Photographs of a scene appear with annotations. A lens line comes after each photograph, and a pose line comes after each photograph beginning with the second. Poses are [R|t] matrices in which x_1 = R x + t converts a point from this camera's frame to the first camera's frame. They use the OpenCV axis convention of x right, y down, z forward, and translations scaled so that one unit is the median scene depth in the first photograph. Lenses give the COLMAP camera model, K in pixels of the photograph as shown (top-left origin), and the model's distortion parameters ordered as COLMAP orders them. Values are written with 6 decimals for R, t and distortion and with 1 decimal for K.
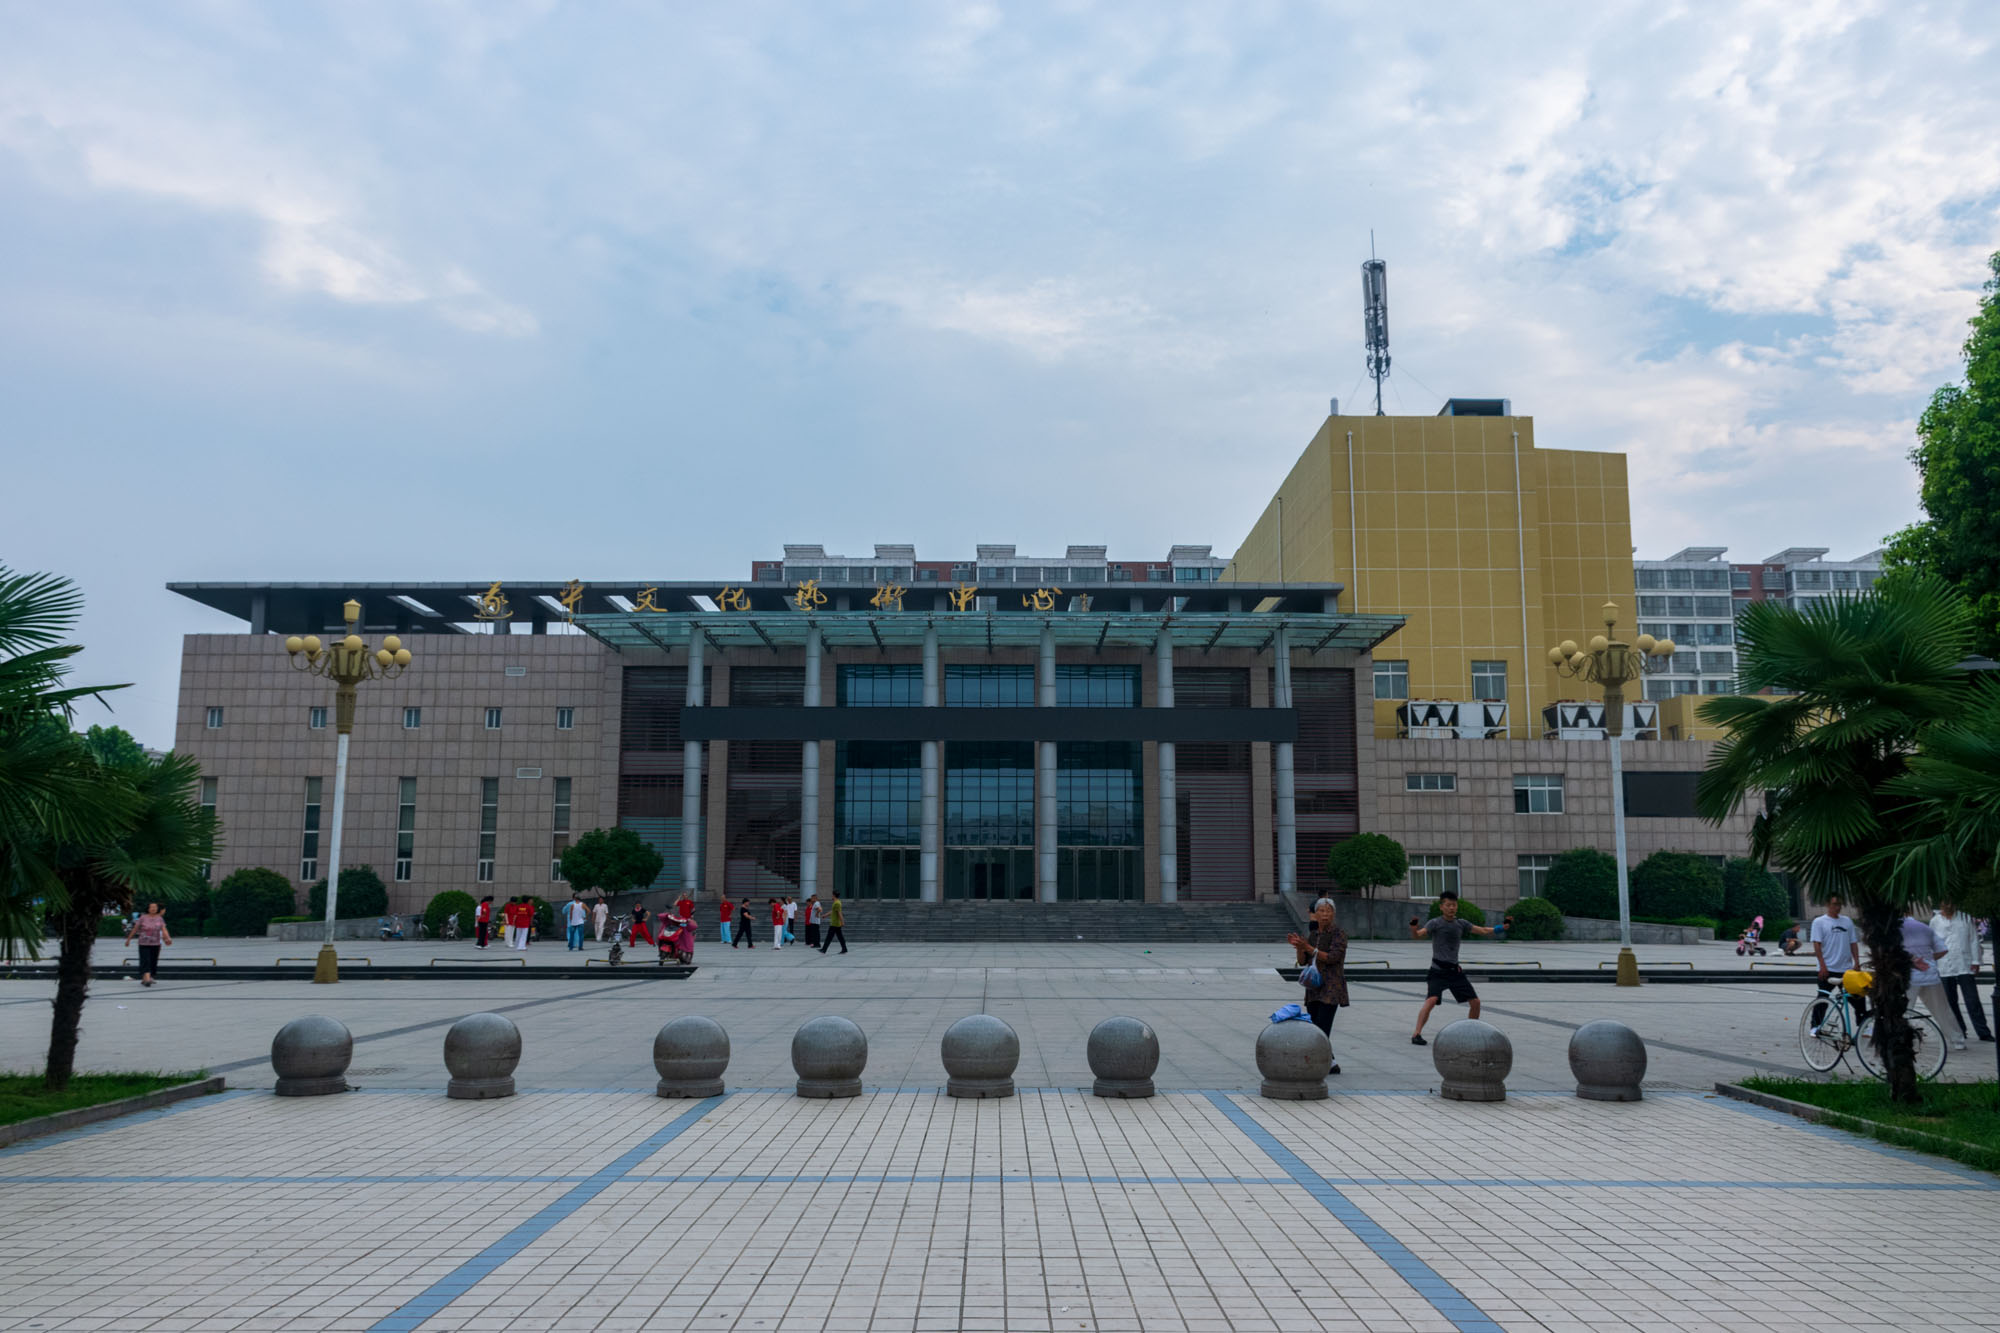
lens RADIAL K [[1557.1, 0, 988.5], [0, 1557.1, 667.9], [0, 0, 1]] dist [-0.016965, 0.001453]
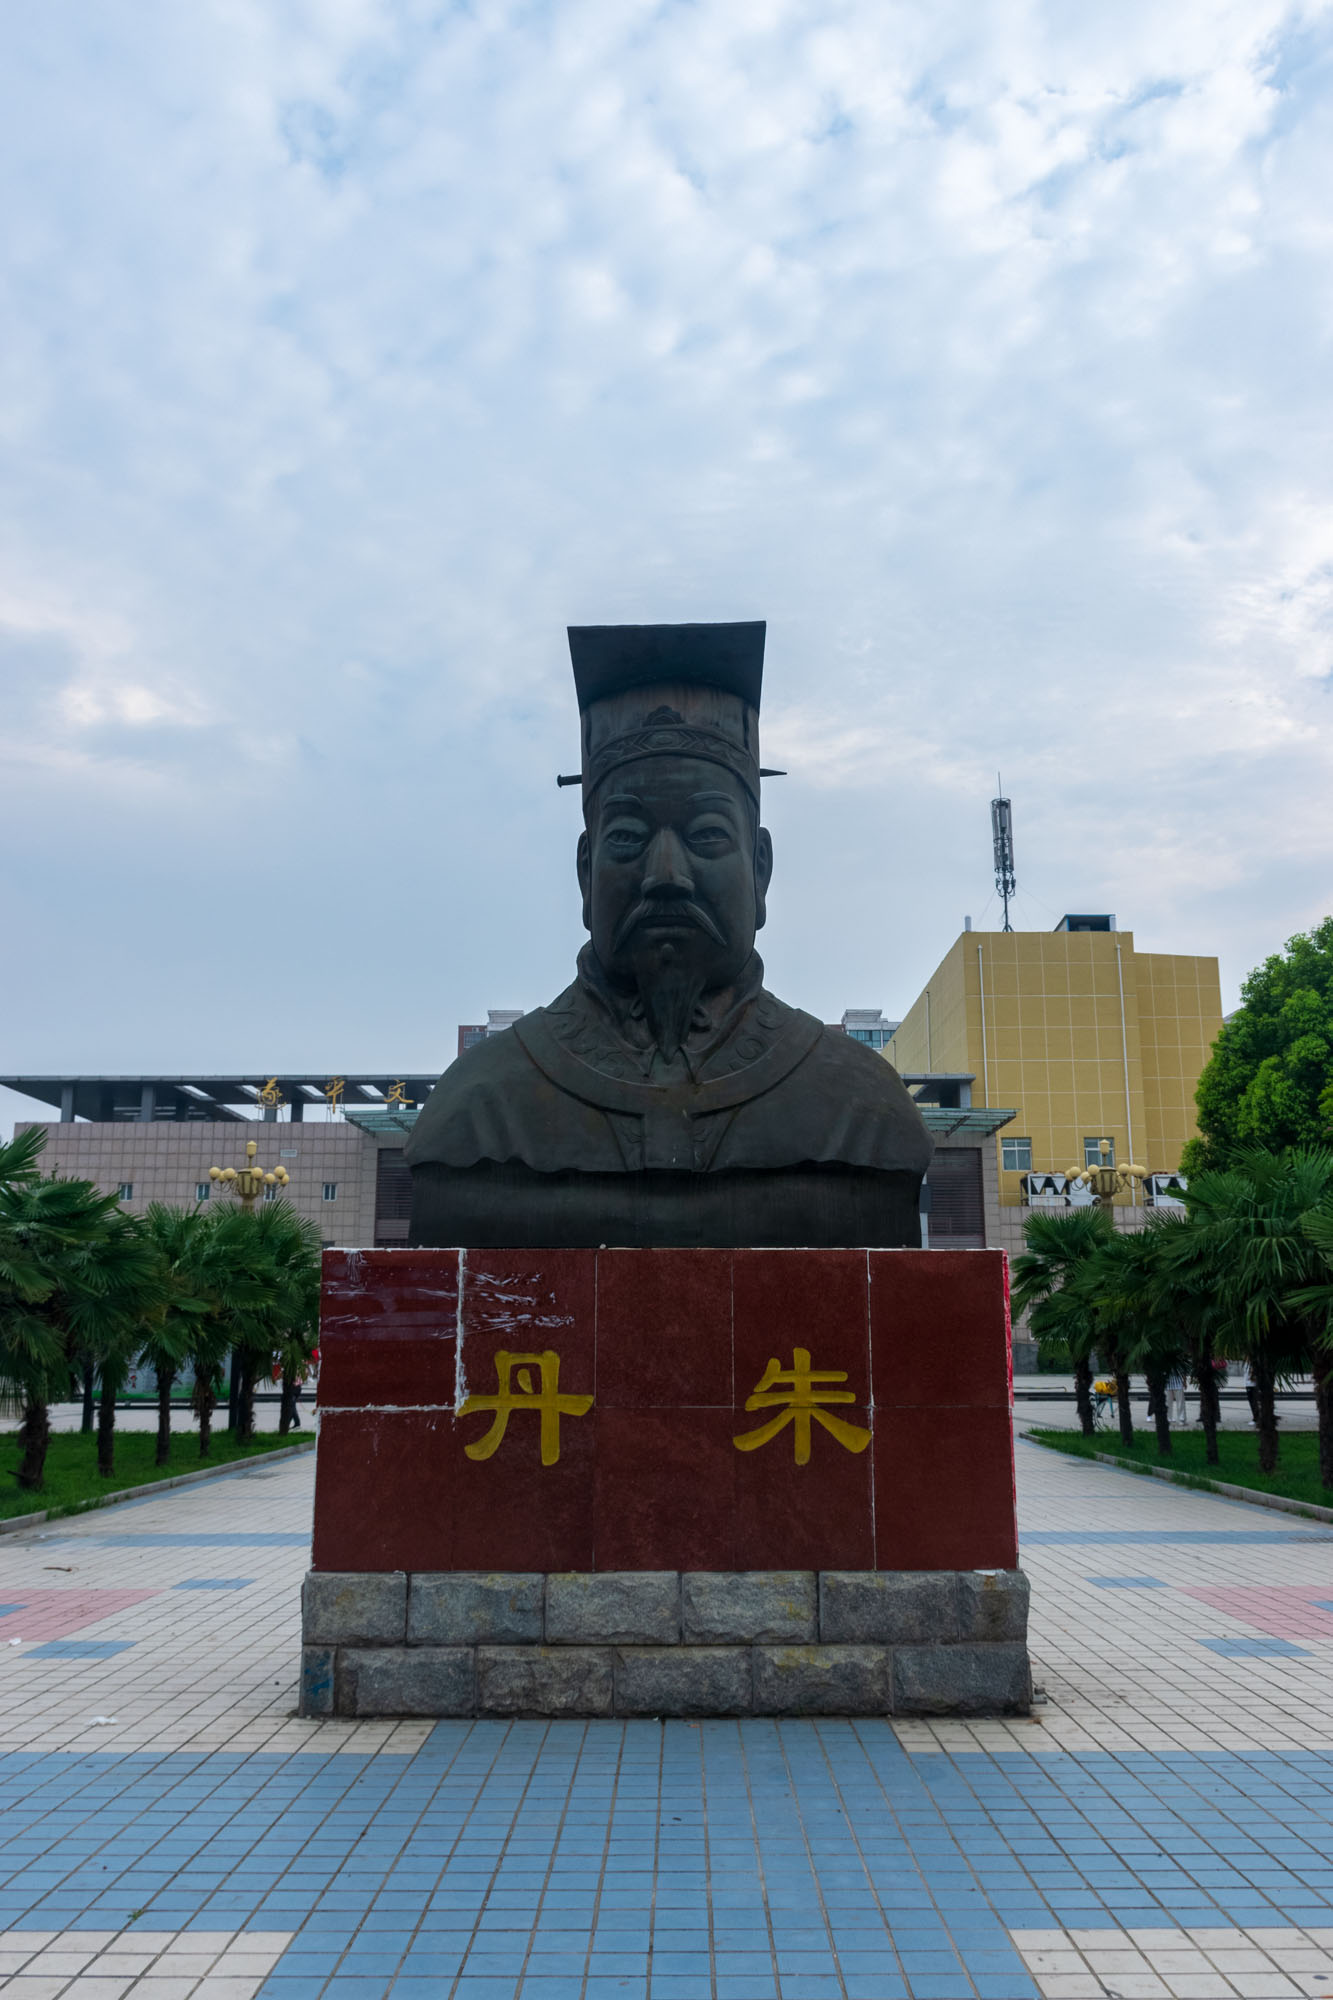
lens RADIAL K [[1557.1, 0, 682.4], [0, 1557.1, 997.7], [0, 0, 1]] dist [-0.016965, 0.001453]
pose [[0.999978, -0.003991, 0.005230, -0.003781], [0.004336, 0.997694, -0.067727, -0.031936], [-0.004947, 0.067749, 0.997690, -0.196342]]
